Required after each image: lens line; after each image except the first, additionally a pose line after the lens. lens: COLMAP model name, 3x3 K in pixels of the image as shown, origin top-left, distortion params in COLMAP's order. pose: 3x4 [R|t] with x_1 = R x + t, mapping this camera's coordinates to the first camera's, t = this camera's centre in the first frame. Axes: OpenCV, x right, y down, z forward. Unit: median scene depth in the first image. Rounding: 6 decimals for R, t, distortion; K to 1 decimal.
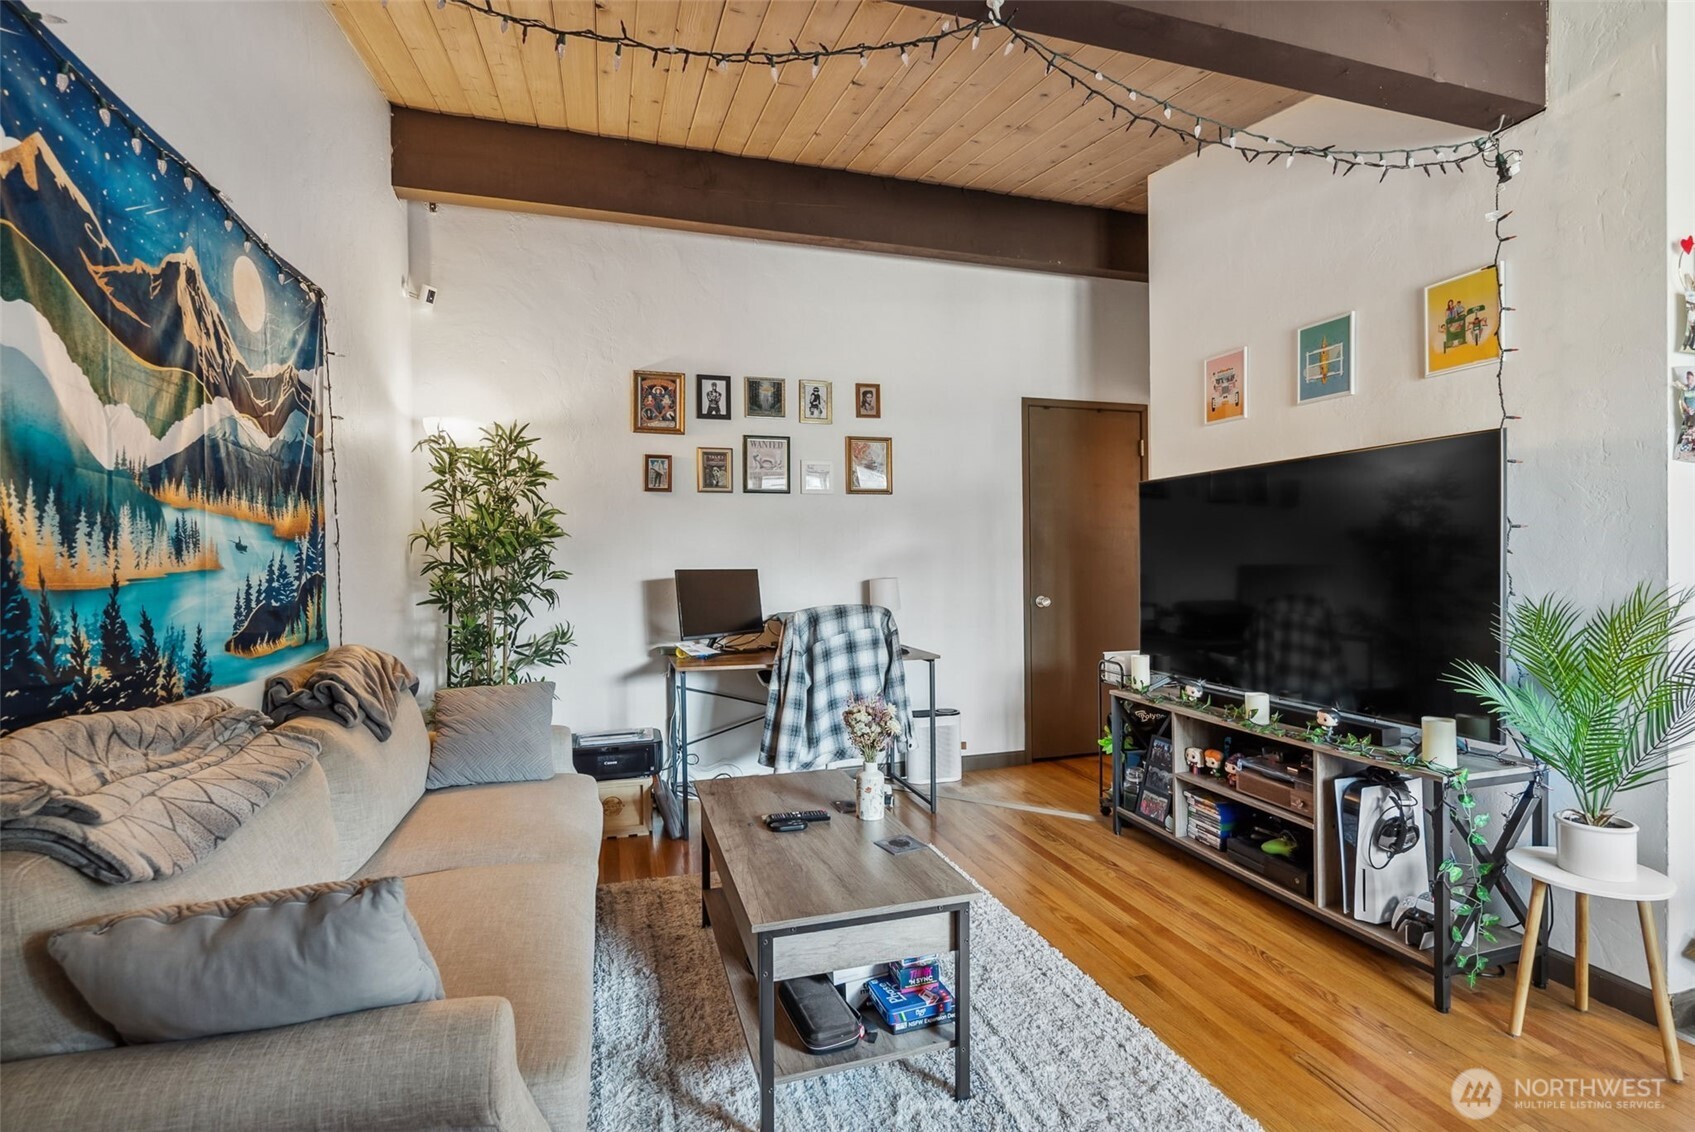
lens RADIAL K [[788.4, 0, 847.8], [0, 788.4, 563.5], [0, 0, 1]] dist [0.002116, 0.000034]
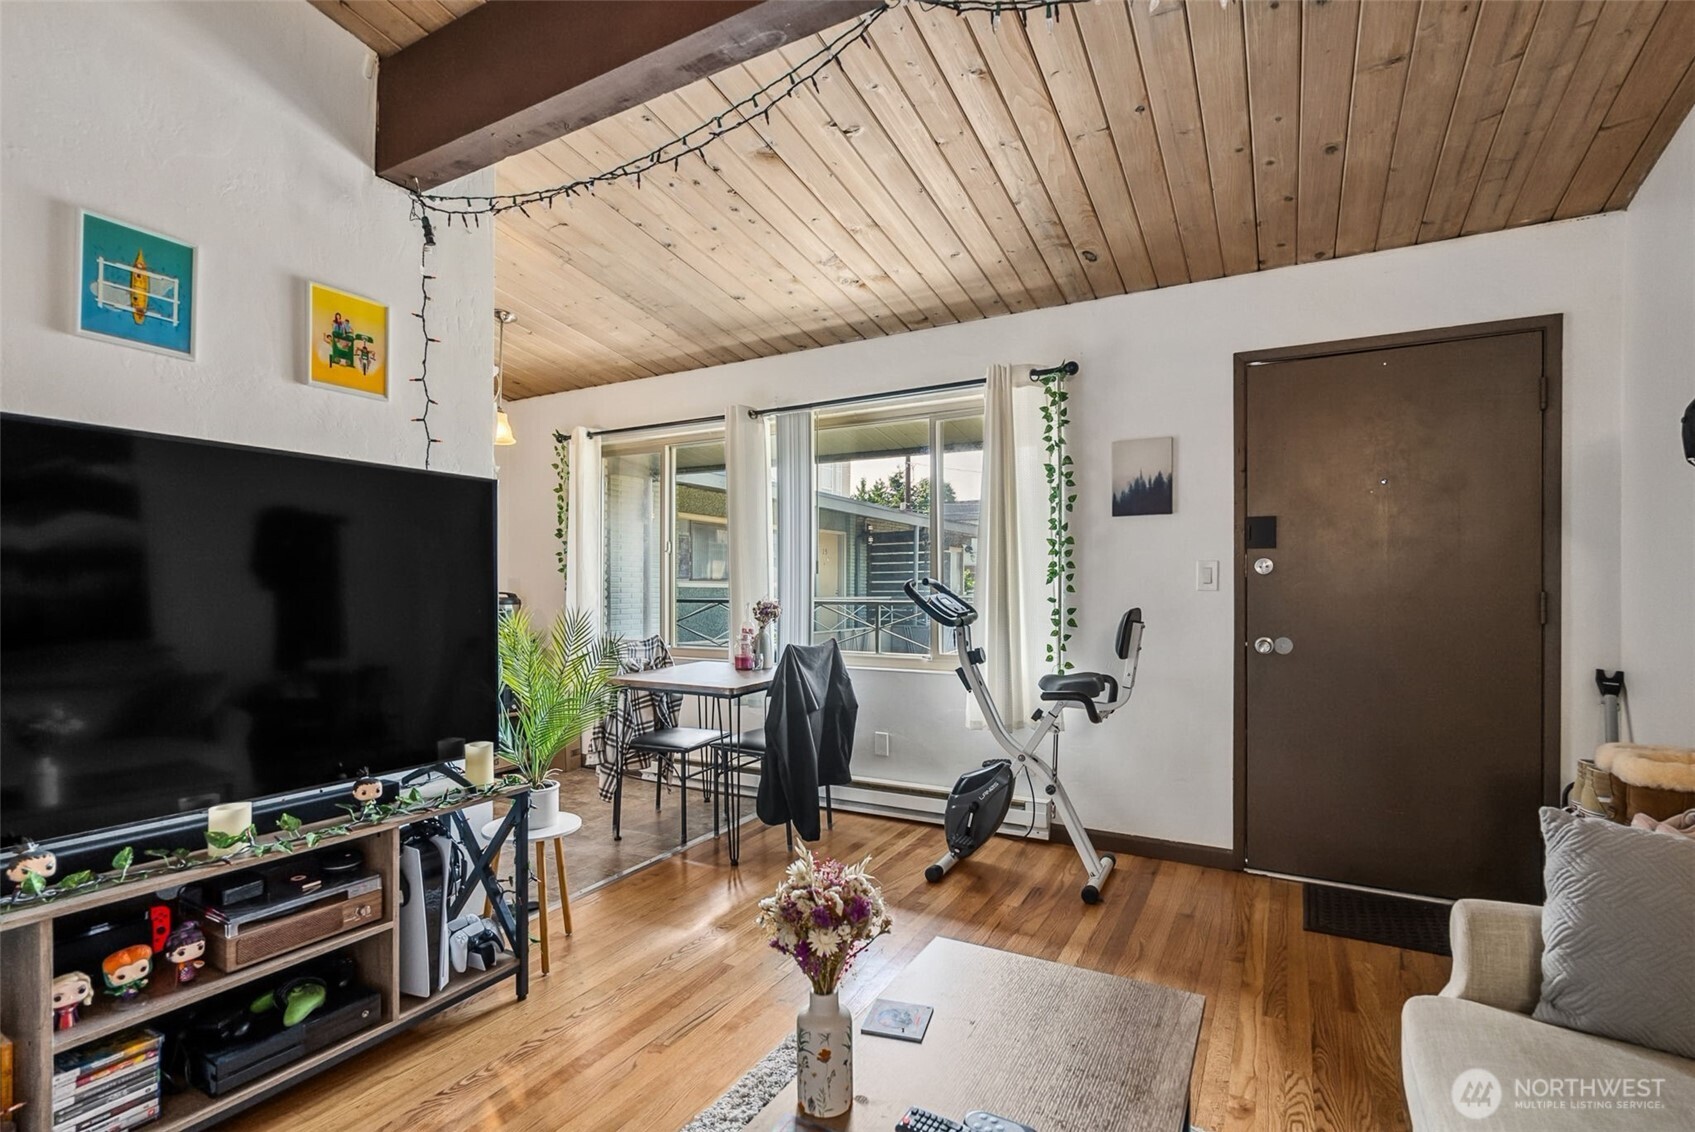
lens RADIAL K [[788.4, 0, 846.6], [0, 788.4, 581.4], [0, 0, 1]] dist [0.002116, 0.000034]
pose [[-0.692146, 0.008860, 0.721704, -0.298246], [0.005454, 0.999960, -0.007045, -0.008558], [-0.721737, -0.000940, -0.692166, 1.145066]]
